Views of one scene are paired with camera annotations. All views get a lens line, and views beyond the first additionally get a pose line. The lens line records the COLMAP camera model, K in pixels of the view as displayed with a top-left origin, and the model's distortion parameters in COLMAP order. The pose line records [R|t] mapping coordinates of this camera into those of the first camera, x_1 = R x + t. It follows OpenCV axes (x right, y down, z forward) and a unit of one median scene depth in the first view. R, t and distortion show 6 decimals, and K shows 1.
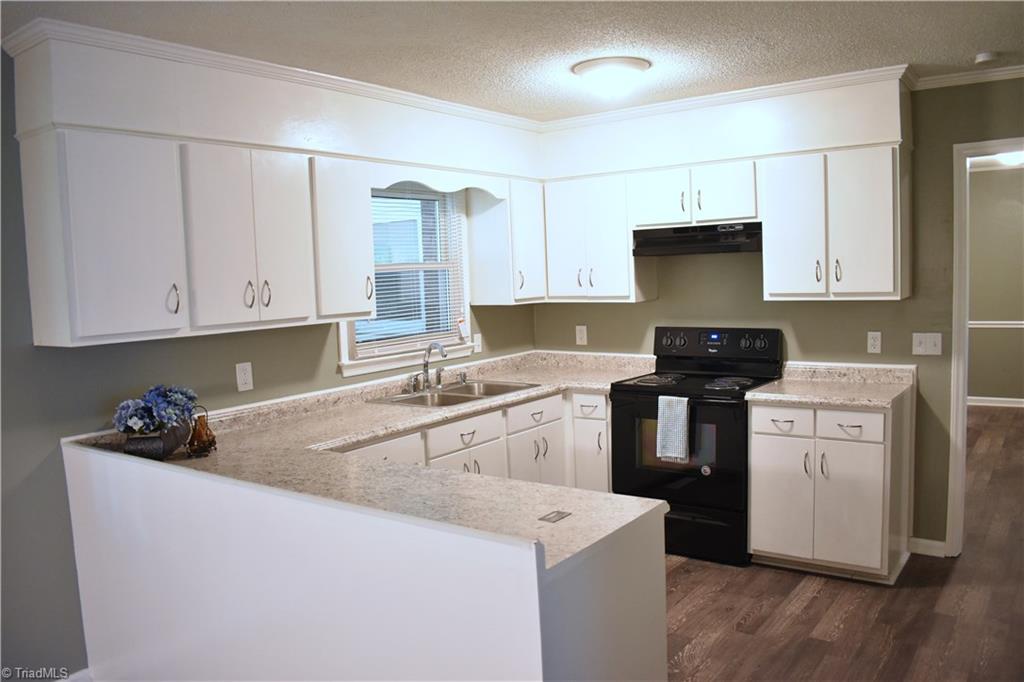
lens RADIAL K [[798.5, 0, 512.0], [0, 798.5, 341.0], [0, 0, 1]] dist [-0.115527, 0.000479]
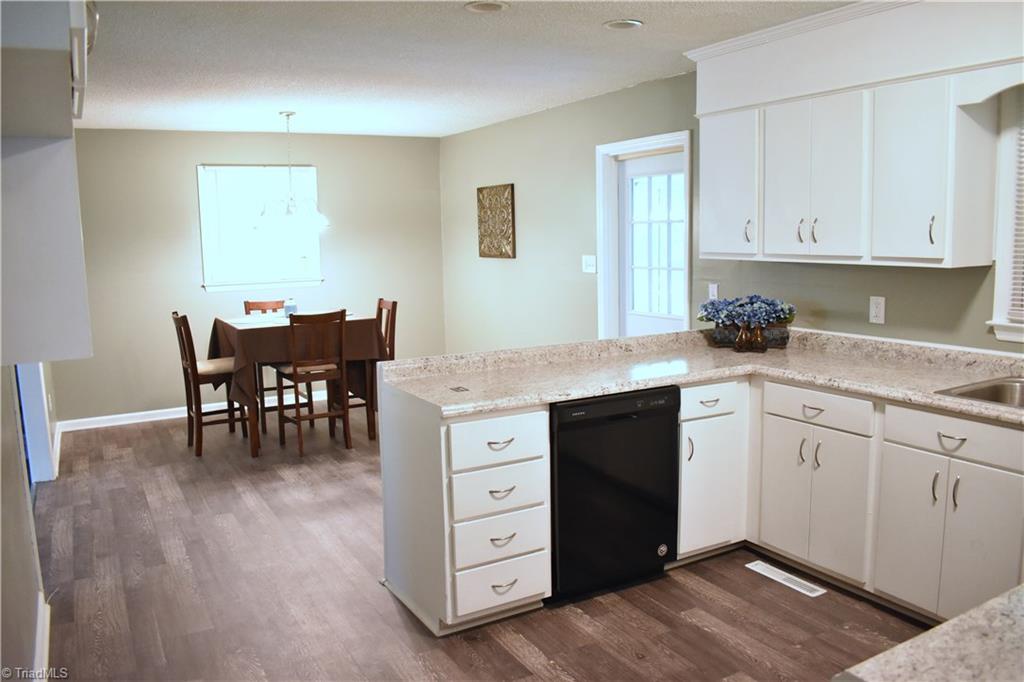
lens RADIAL K [[798.5, 0, 512.0], [0, 798.5, 341.0], [0, 0, 1]] dist [-0.115527, 0.000479]
pose [[-0.410031, 0.174472, -0.895229, 0.779948], [-0.038731, 0.977317, 0.208210, -0.108984], [0.911249, 0.120045, -0.393973, 0.965406]]
